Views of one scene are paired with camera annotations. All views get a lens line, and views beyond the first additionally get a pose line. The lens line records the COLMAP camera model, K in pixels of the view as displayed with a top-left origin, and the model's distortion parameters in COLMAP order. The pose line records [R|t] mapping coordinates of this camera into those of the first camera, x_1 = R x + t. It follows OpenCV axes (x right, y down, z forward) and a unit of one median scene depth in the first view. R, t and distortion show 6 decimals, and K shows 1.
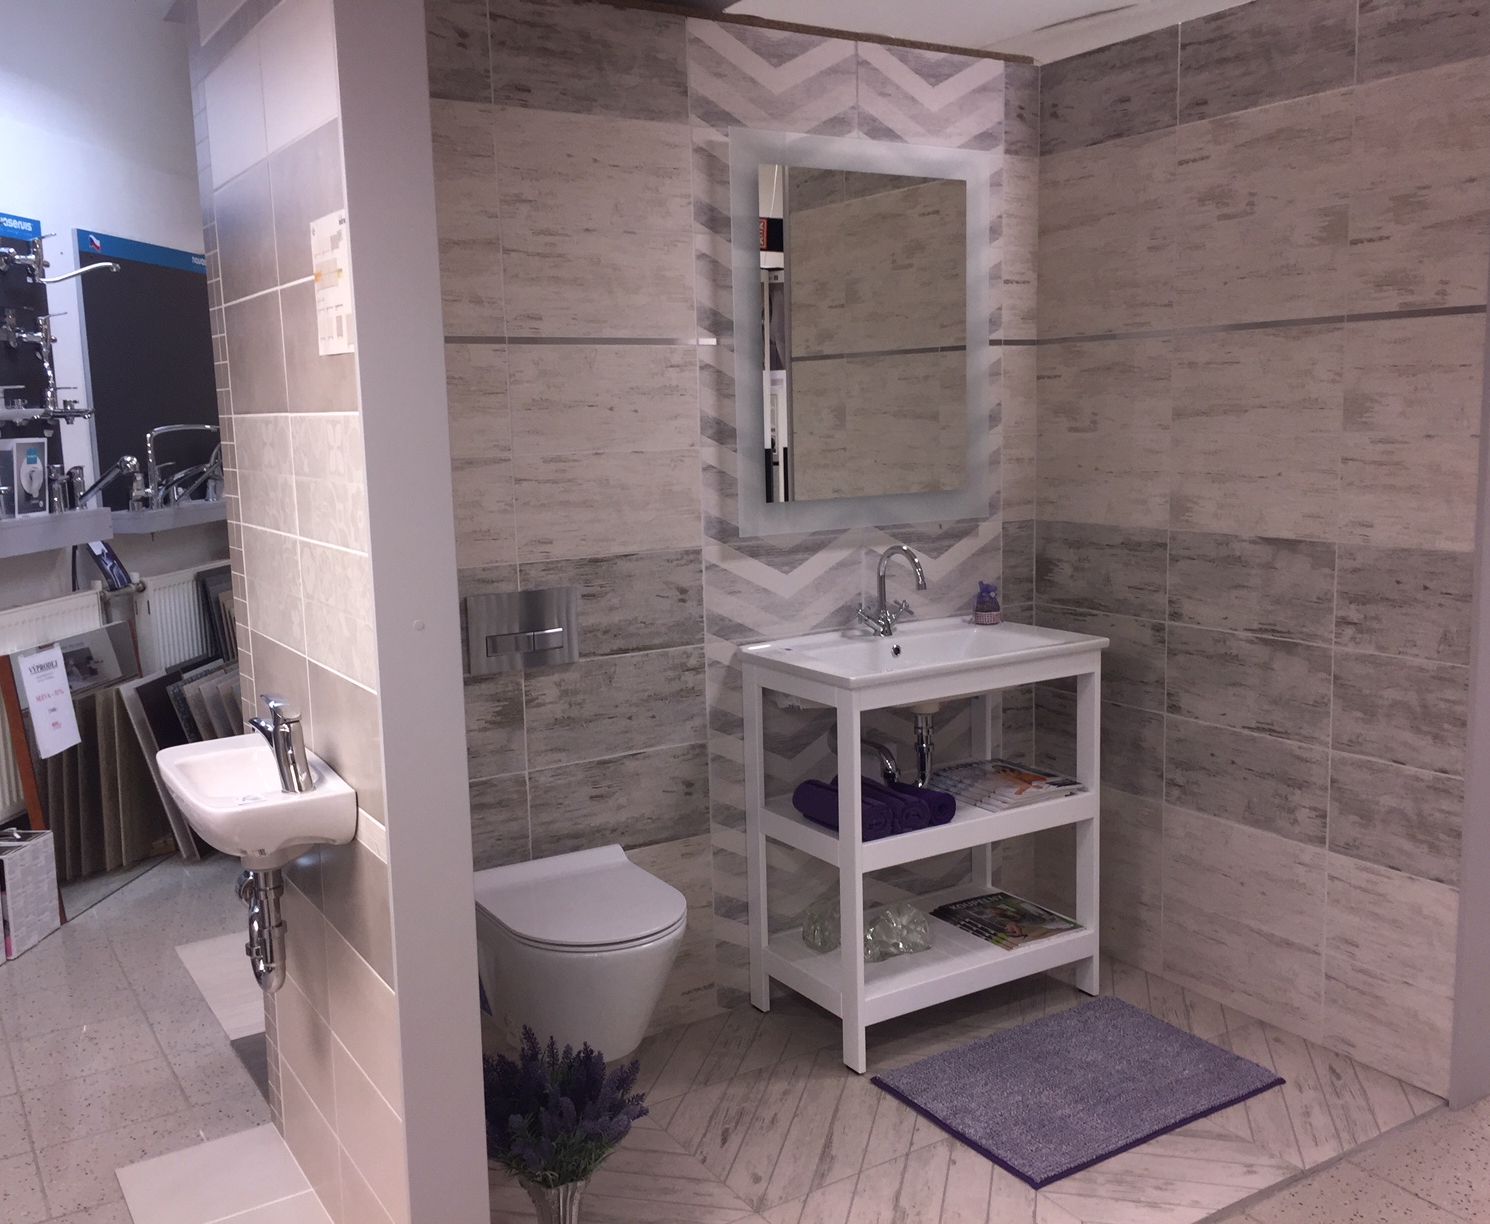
lens RADIAL K [[1433.9, 0, 747.0], [0, 1433.9, 626.9], [0, 0, 1]] dist [-0.002642, -0.003661]
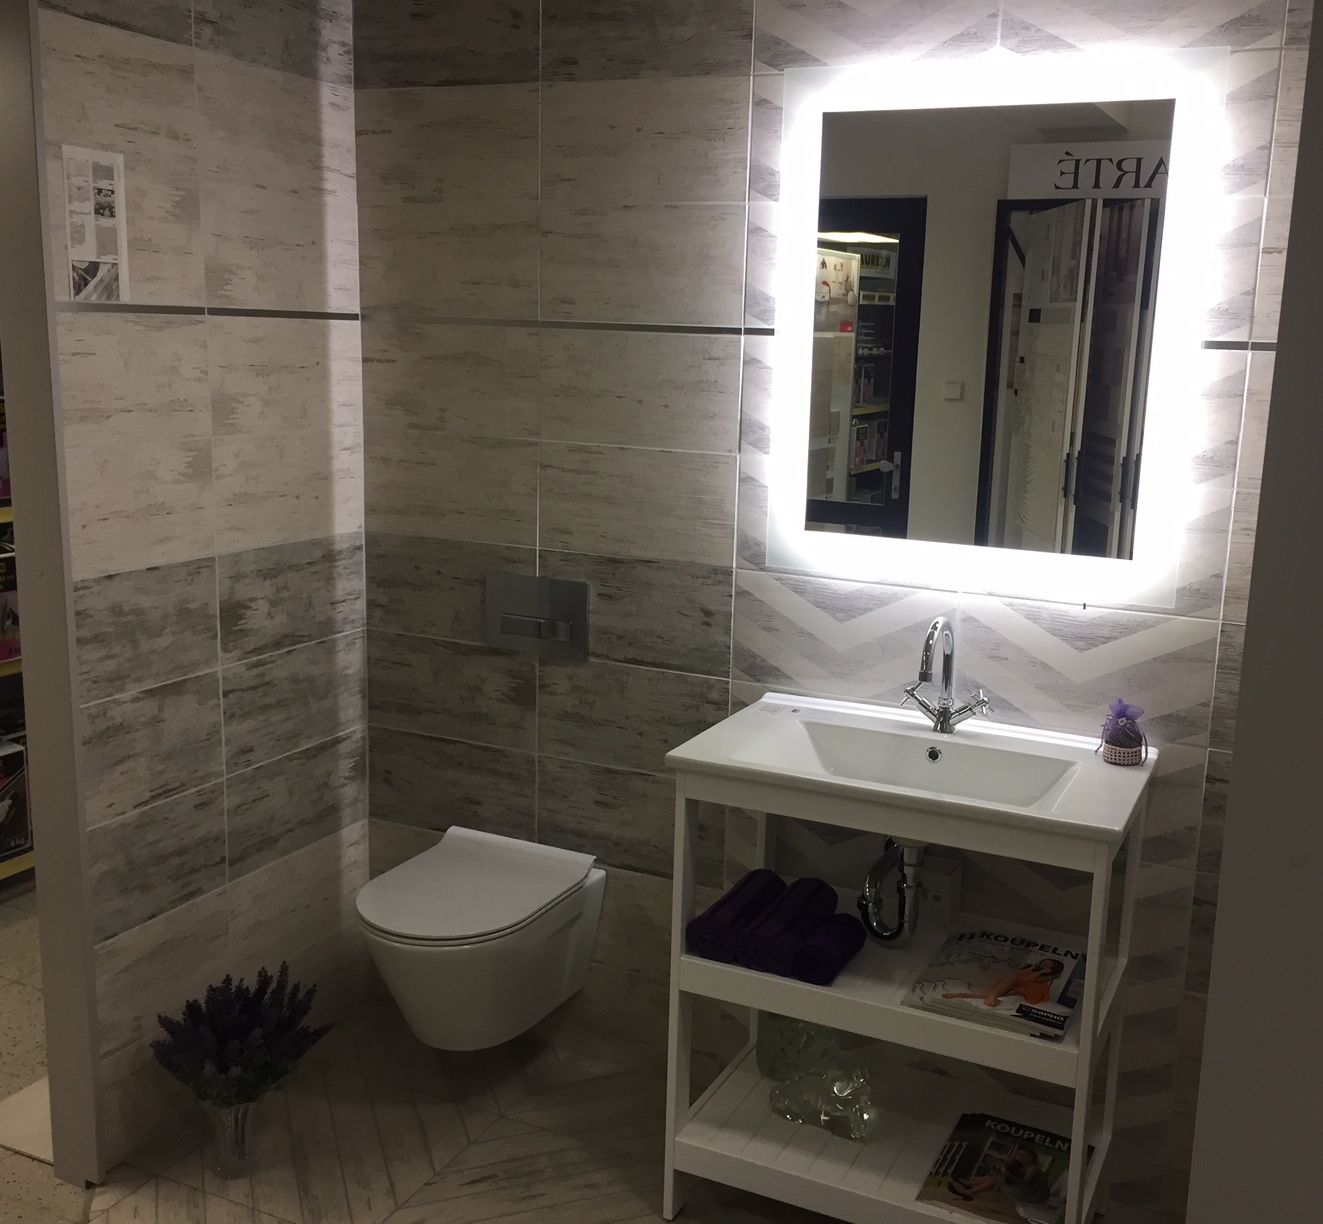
lens RADIAL K [[1401.2, 0, 661.5], [0, 1401.2, 612.0], [0, 0, 1]] dist [0.011297, 0.015513]
pose [[0.530920, 0.207088, -0.821729, 0.677687], [-0.172342, 0.975802, 0.134566, -0.143169], [0.829712, 0.070175, 0.553763, 0.520007]]
